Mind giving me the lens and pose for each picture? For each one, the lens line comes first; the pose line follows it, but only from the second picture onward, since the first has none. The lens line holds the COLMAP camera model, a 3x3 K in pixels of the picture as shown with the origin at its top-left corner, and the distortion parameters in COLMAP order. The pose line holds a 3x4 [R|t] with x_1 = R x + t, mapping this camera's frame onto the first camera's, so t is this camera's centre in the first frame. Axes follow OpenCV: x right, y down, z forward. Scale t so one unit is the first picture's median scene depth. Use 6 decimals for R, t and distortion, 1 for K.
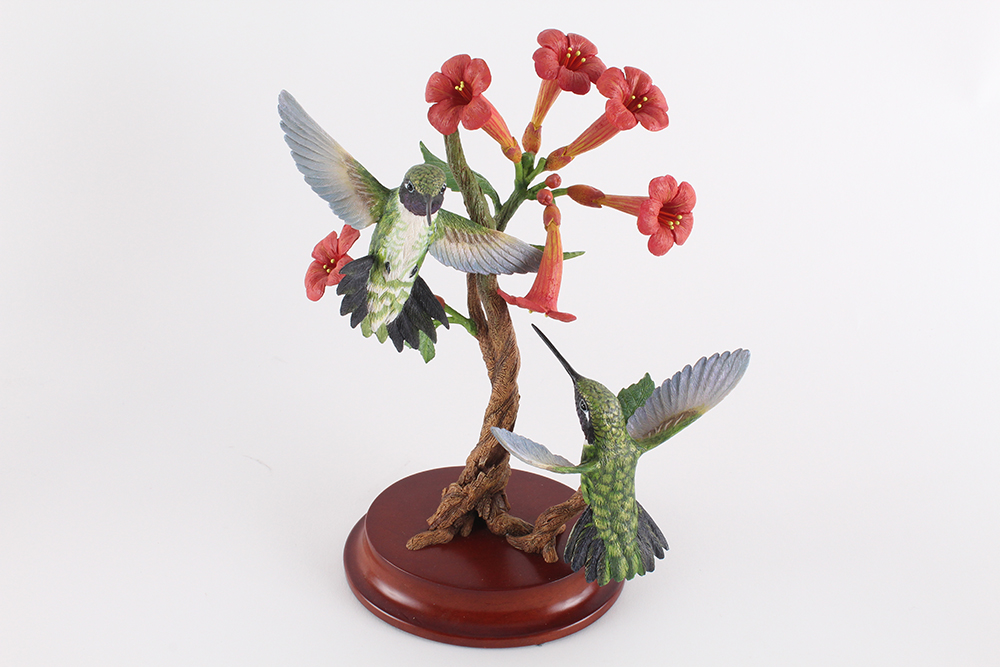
lens RADIAL K [[1401.7, 0, 498.9], [0, 1401.7, 330.8], [0, 0, 1]] dist [-0.053817, 0.000000]
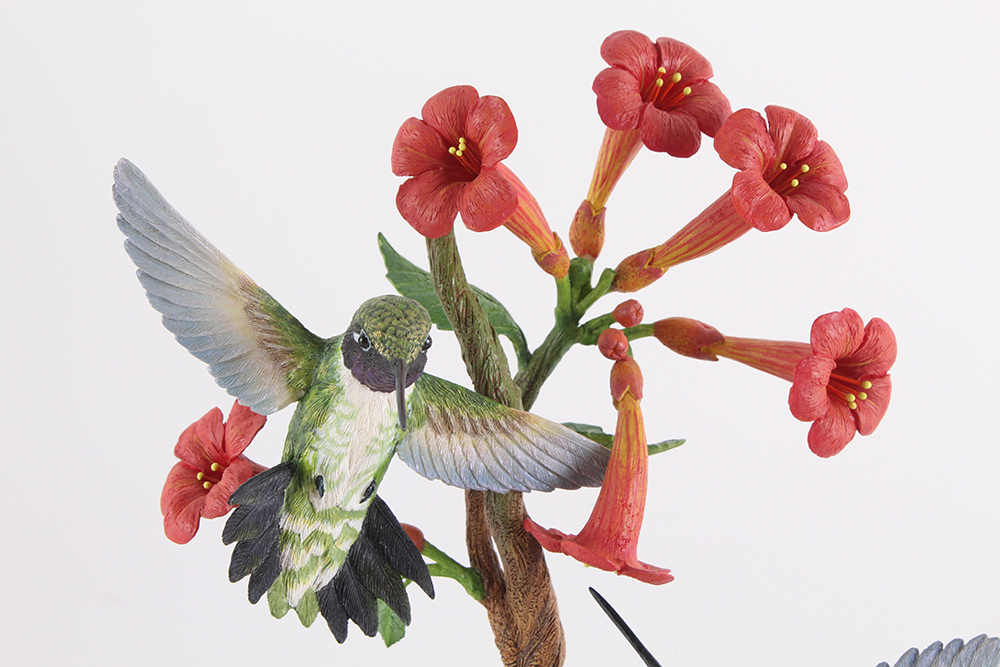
lens RADIAL K [[2334.4, 0, 500.5], [0, 2334.4, 329.6], [0, 0, 1]] dist [0.055753, 0.000000]
pose [[0.999940, 0.003415, 0.010441, -0.019907], [-0.003127, 0.999618, -0.027463, -0.078405], [-0.010530, 0.027428, 0.999568, 0.113382]]
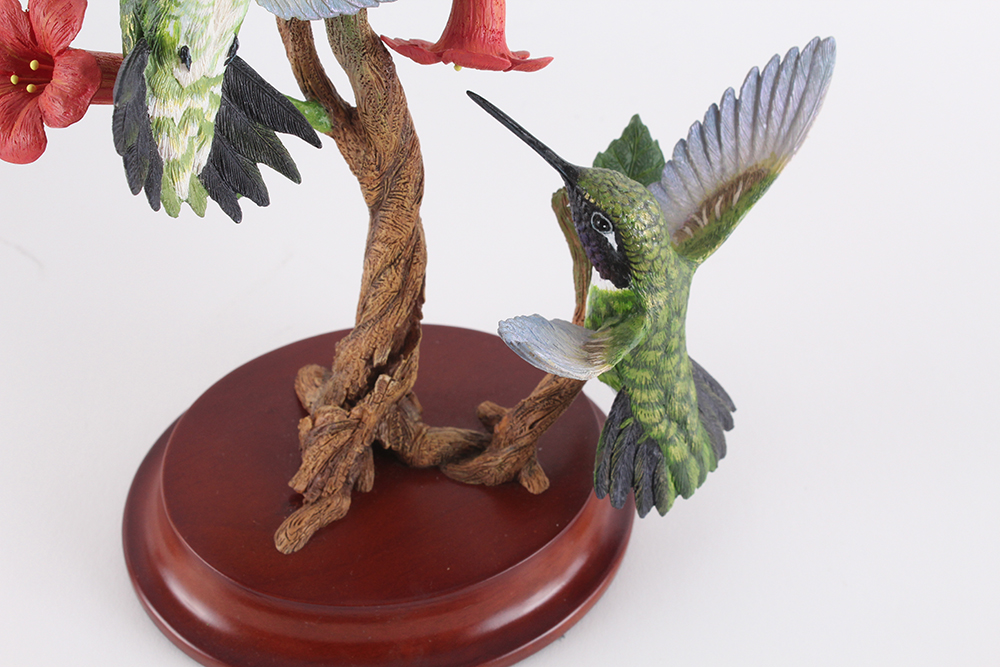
lens RADIAL K [[1757.9, 0, 503.2], [0, 1757.9, 330.7], [0, 0, 1]] dist [0.013869, 0.000000]
pose [[0.893966, -0.296825, 0.335738, -0.199938], [0.192374, 0.930833, 0.310714, -0.117420], [-0.404744, -0.213180, 0.889234, 0.424711]]
